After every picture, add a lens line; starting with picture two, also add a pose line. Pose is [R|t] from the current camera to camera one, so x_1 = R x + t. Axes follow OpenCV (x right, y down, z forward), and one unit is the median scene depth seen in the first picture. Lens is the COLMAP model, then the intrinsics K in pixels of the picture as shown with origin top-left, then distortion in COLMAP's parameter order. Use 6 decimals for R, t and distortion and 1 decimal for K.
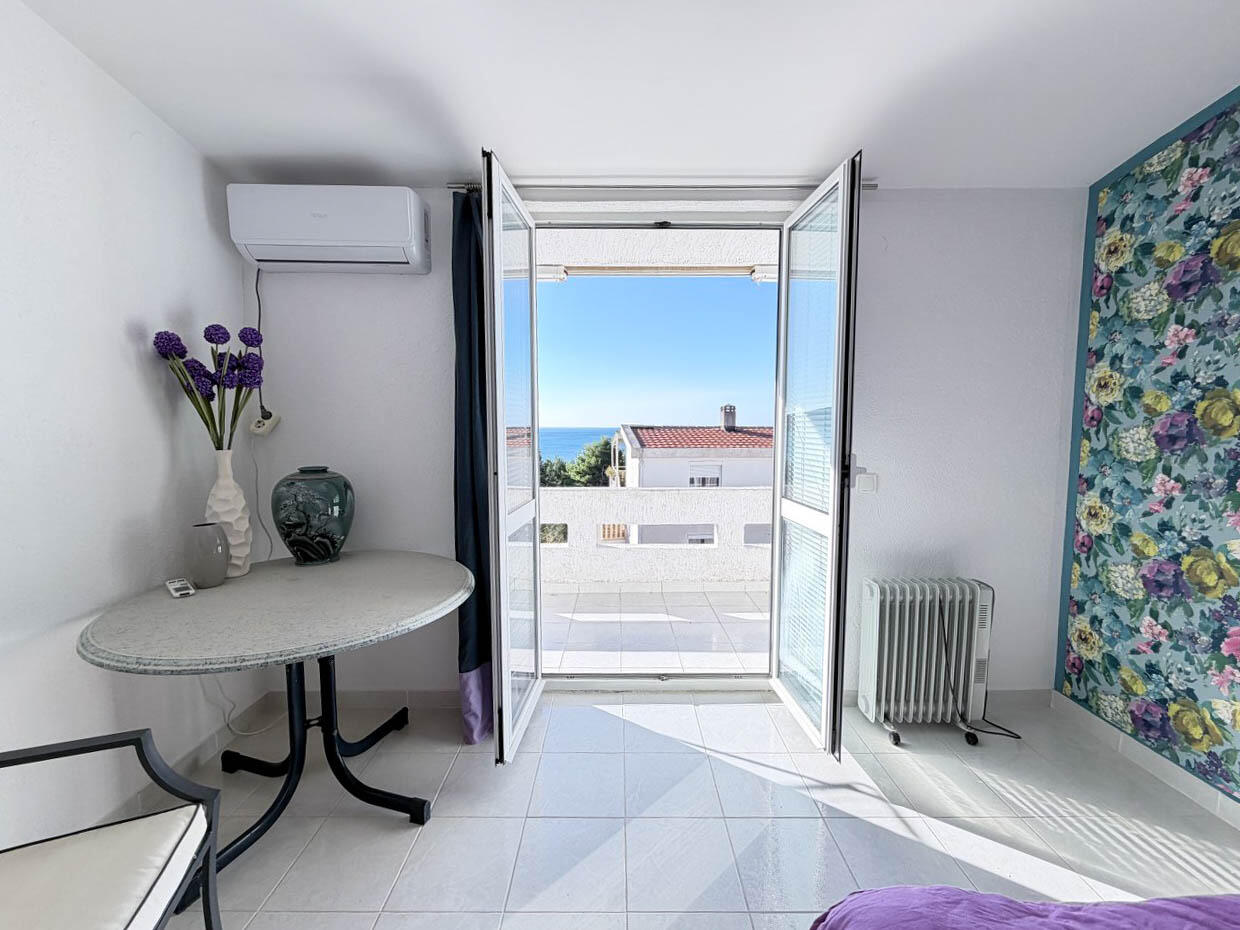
lens RADIAL K [[504.9, 0, 620.0], [0, 504.9, 465.0], [0, 0, 1]] dist [0.000674, 0.000019]
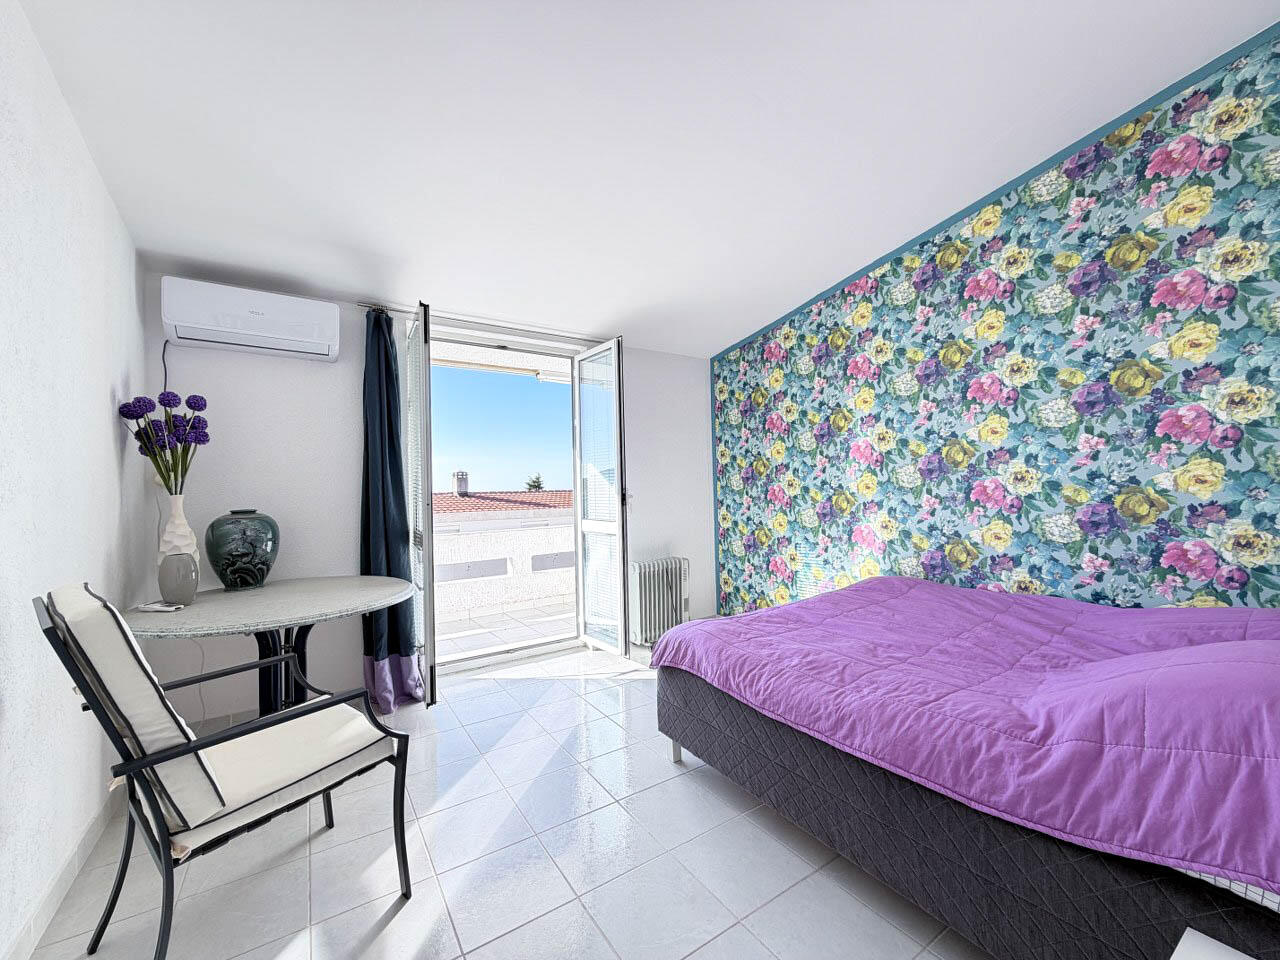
lens RADIAL K [[508.6, 0, 640.0], [0, 508.6, 480.0], [0, 0, 1]] dist [-0.000344, -0.000127]
pose [[0.836852, -0.010158, 0.547335, -0.465984], [0.066919, 0.994228, -0.083864, 0.097263], [-0.543324, 0.106809, 0.832701, -0.535964]]
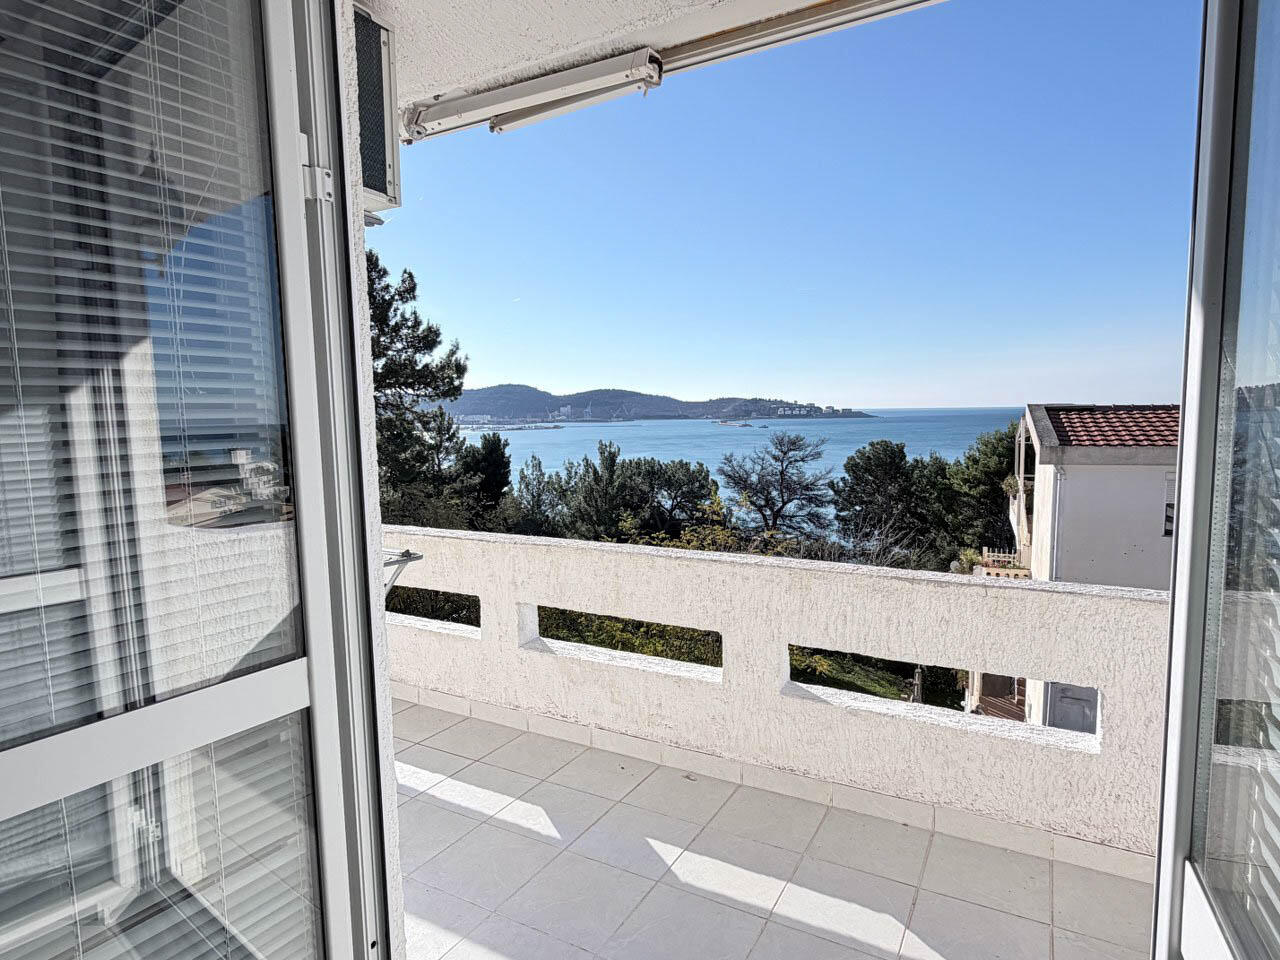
lens RADIAL K [[721.7, 0, 640.0], [0, 721.7, 480.0], [0, 0, 1]] dist [-0.001908, -0.000212]
pose [[0.870984, 0.031096, -0.490326, 0.261102], [-0.020620, 0.999429, 0.026755, -0.070263], [0.490878, -0.013192, 0.871128, 0.653449]]
